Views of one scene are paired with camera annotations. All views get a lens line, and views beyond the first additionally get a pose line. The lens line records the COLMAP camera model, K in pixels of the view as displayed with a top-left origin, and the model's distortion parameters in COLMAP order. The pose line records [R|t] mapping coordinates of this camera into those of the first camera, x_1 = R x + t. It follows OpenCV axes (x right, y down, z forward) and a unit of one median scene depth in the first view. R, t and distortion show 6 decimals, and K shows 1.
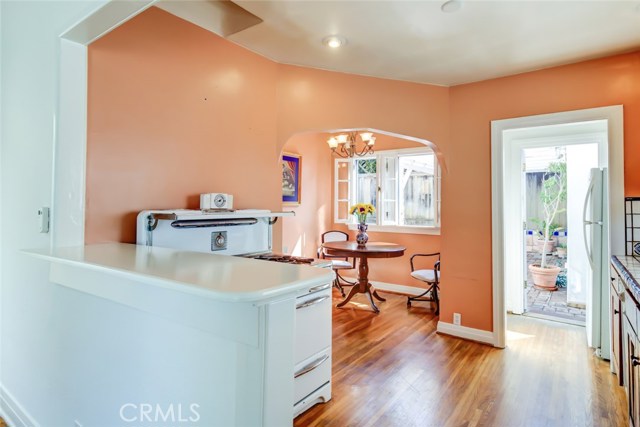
lens RADIAL K [[350.6, 0, 320.9], [0, 350.6, 209.2], [0, 0, 1]] dist [-0.000234, -0.000040]
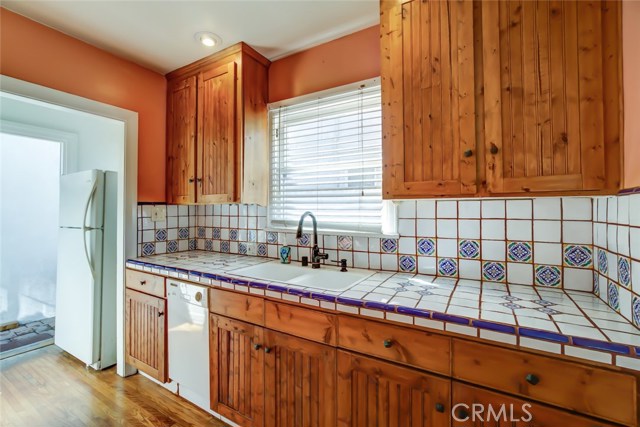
lens RADIAL K [[280.8, 0, 320.4], [0, 280.8, 205.0], [0, 0, 1]] dist [-0.011518, 0.001040]
pose [[-0.095540, 0.008581, 0.995389, -0.012211], [0.008726, 0.999932, -0.007782, -0.011164], [-0.995387, 0.007942, -0.095609, 0.474566]]
